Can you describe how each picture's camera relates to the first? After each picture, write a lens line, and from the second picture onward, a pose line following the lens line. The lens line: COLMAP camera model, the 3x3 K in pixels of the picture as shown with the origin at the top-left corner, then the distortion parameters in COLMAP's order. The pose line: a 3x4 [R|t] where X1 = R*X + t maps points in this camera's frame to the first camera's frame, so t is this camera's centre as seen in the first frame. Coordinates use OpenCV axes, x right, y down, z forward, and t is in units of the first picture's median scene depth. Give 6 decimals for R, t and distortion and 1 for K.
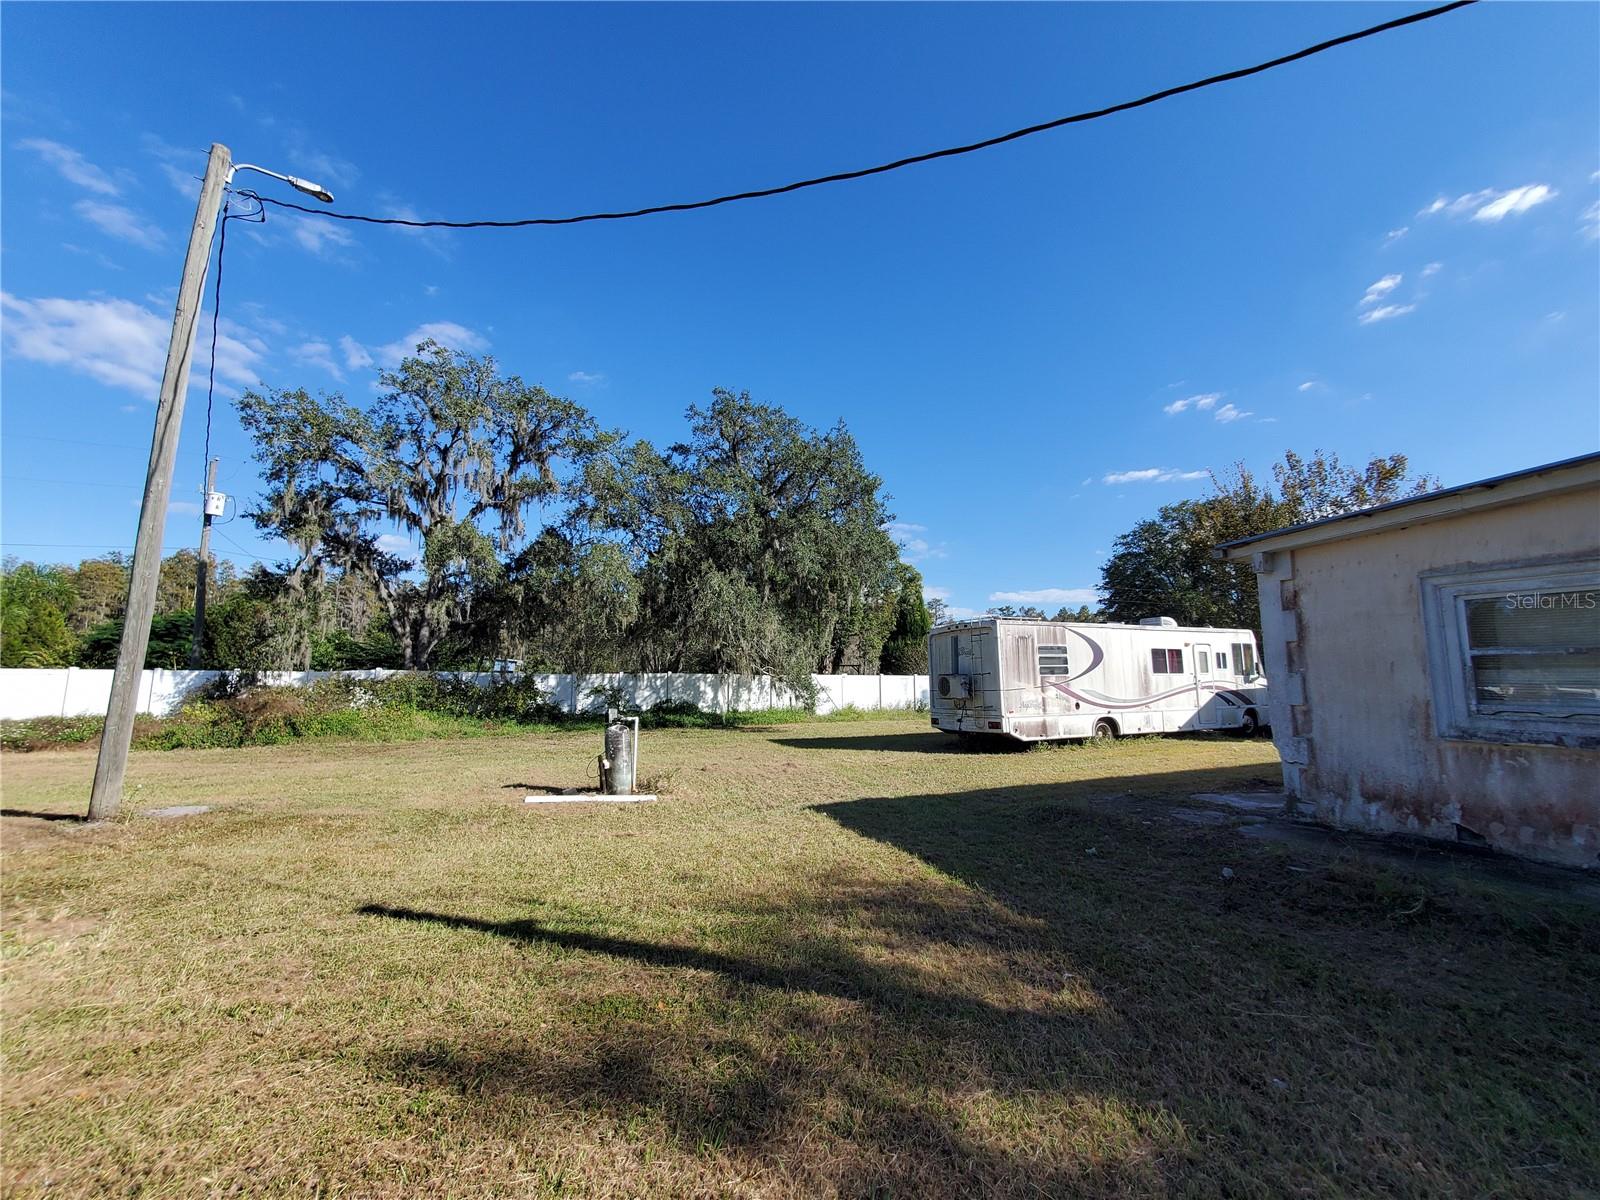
lens RADIAL K [[636.1, 0, 806.3], [0, 636.1, 602.8], [0, 0, 1]] dist [0.000300, 0.000037]
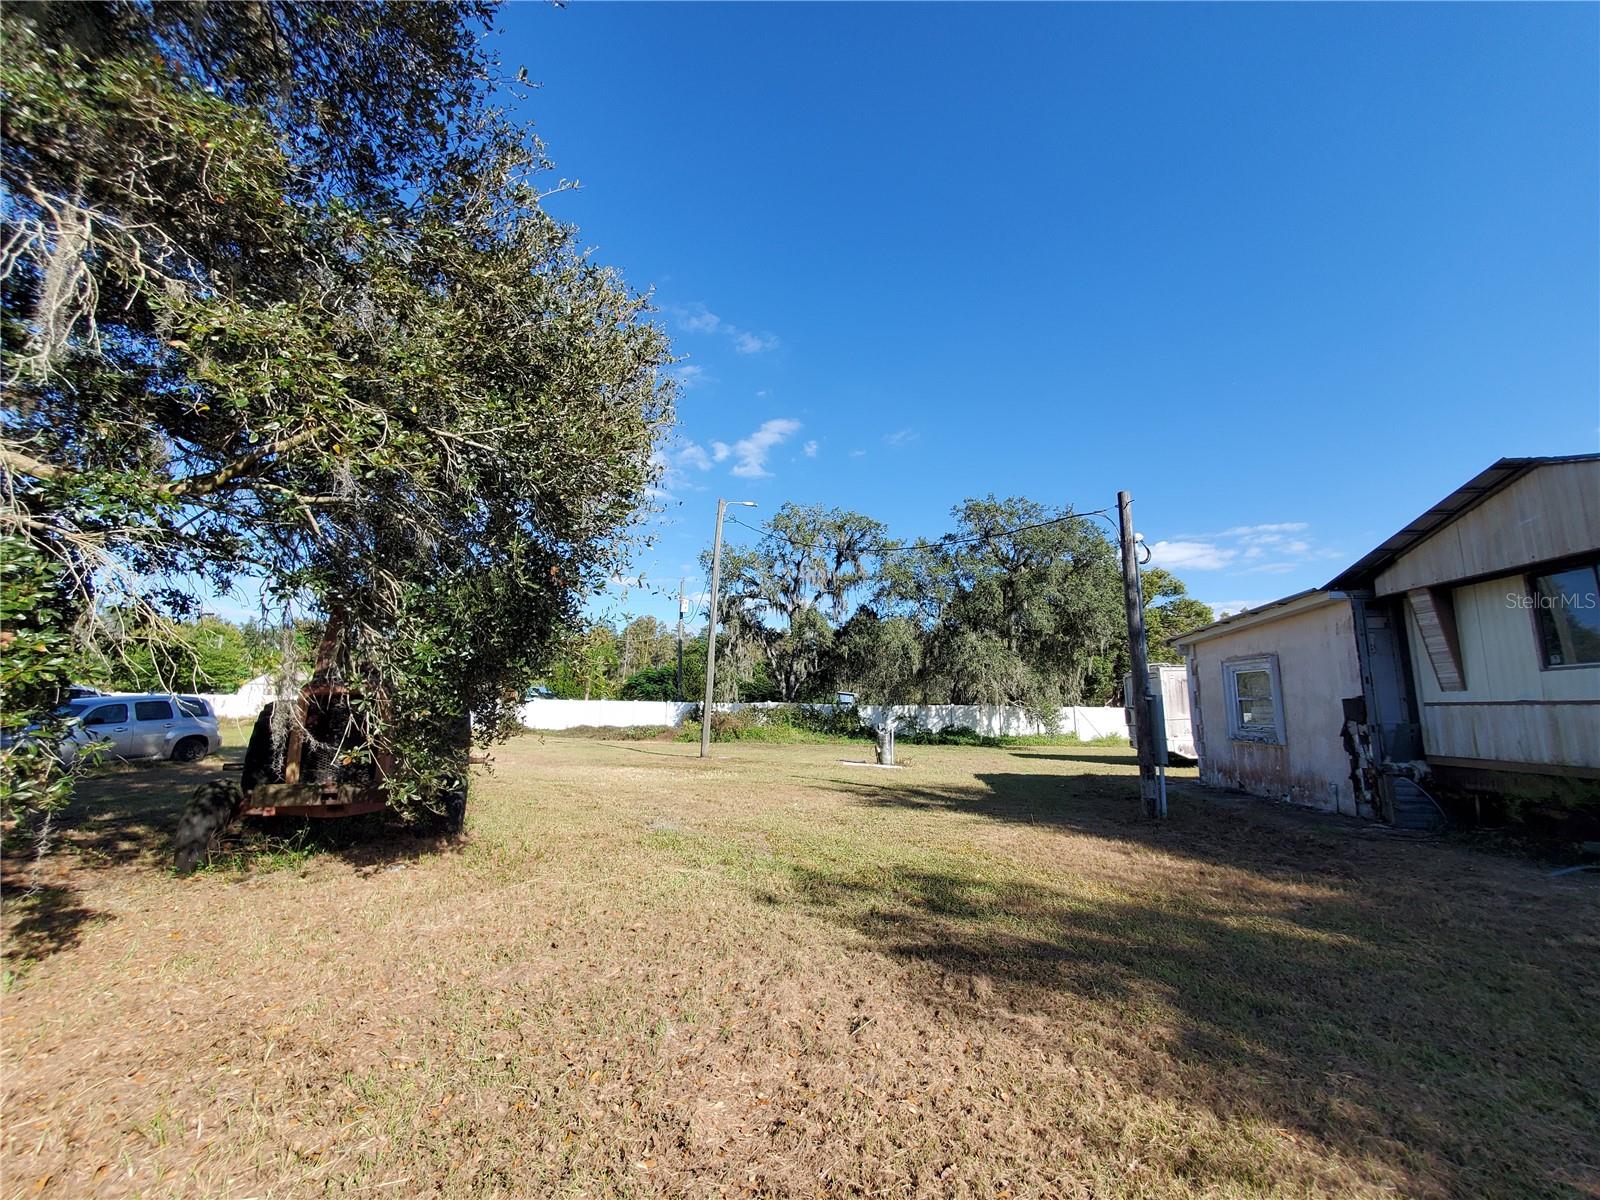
lens RADIAL K [[636.1, 0, 806.3], [0, 636.1, 602.8], [0, 0, 1]] dist [0.000300, 0.000037]
pose [[0.874770, -0.071719, -0.479201, 0.198253], [0.048486, 0.996978, -0.060701, -0.042784], [0.482106, 0.029865, 0.875604, -0.368445]]
